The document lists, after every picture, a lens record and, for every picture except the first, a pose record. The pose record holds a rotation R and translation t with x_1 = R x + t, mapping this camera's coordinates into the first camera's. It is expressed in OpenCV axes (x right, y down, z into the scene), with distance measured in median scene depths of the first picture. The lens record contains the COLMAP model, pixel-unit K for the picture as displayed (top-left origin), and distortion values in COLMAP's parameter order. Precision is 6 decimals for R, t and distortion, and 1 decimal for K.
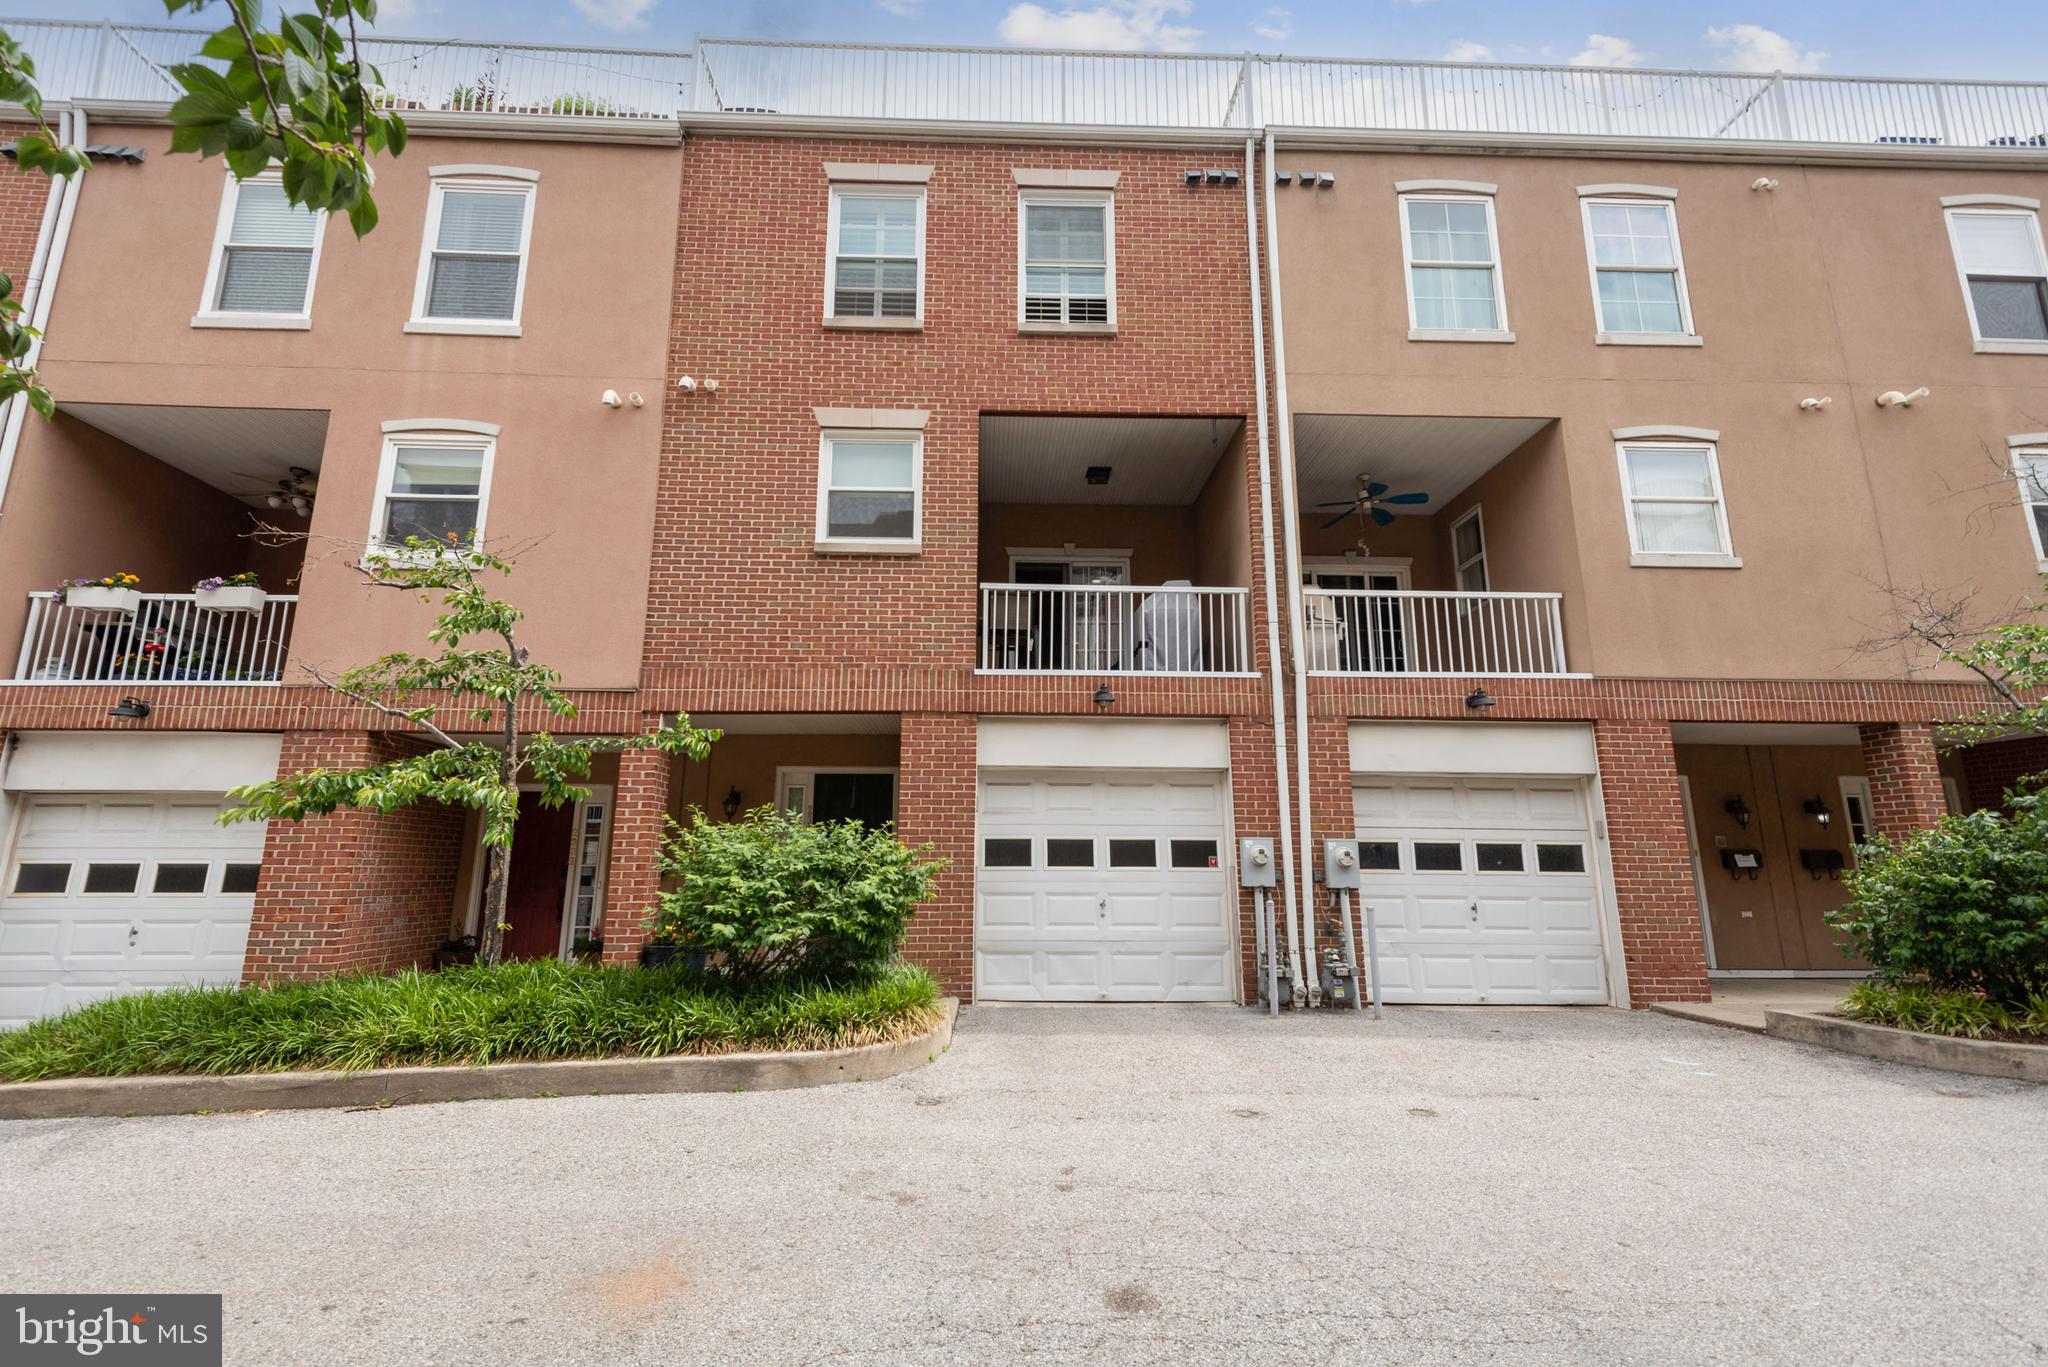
lens RADIAL K [[913.4, 0, 1024.0], [0, 913.4, 683.5], [0, 0, 1]] dist [0.039371, -0.019939]
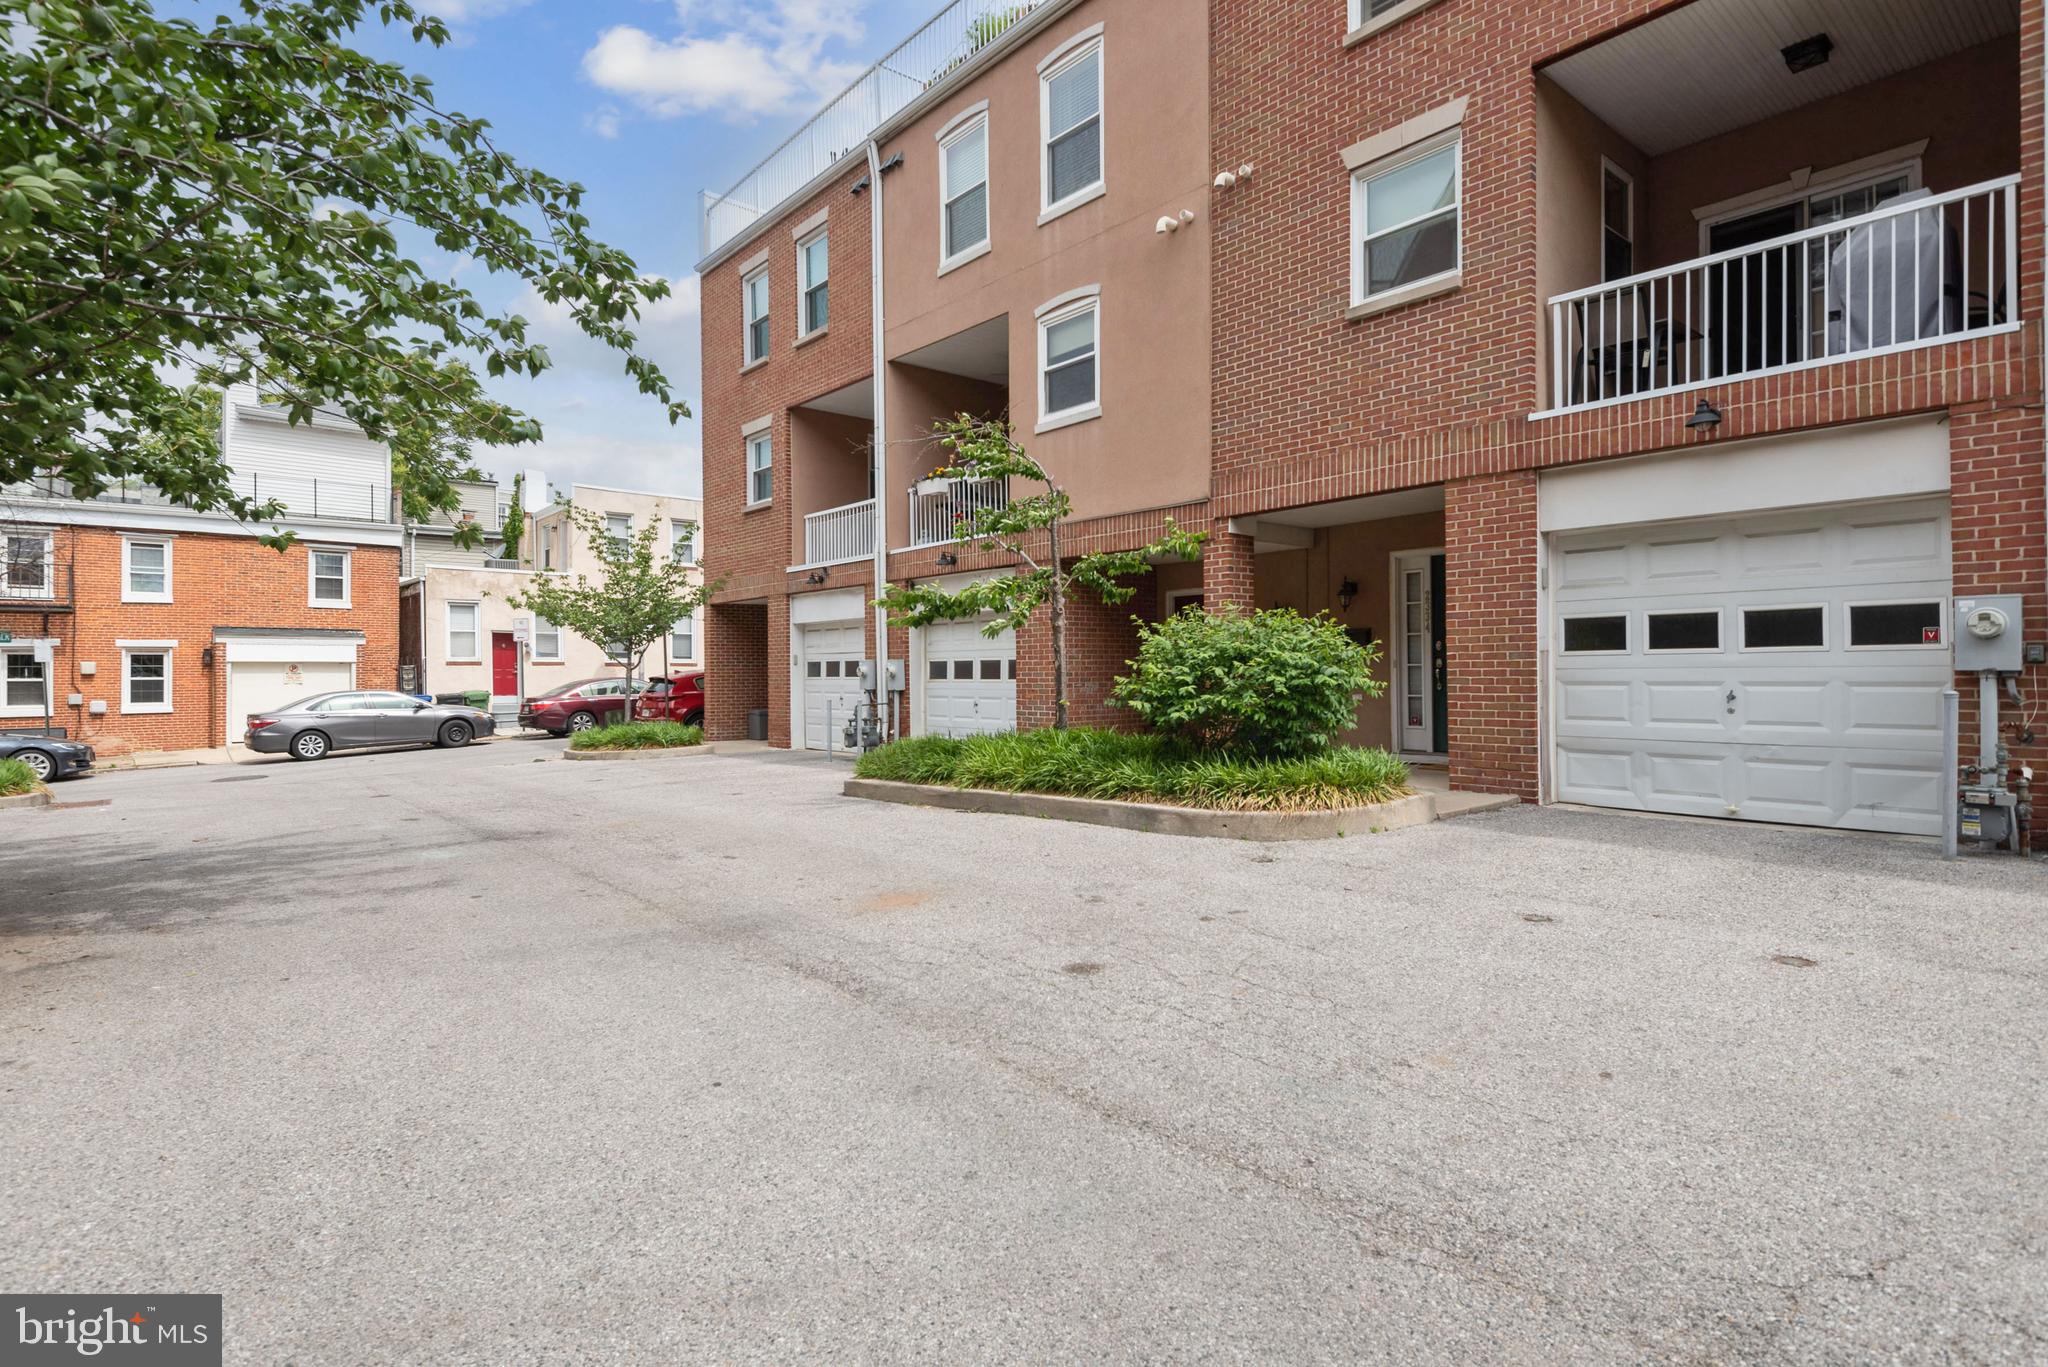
lens RADIAL K [[1031.5, 0, 1024.0], [0, 1031.5, 683.5], [0, 0, 1]] dist [0.031765, -0.020609]
pose [[0.619895, 0.000980, -0.784684, 0.399704], [0.169270, 0.976288, 0.134941, 0.017545], [0.766210, -0.216472, 0.605031, 0.042104]]
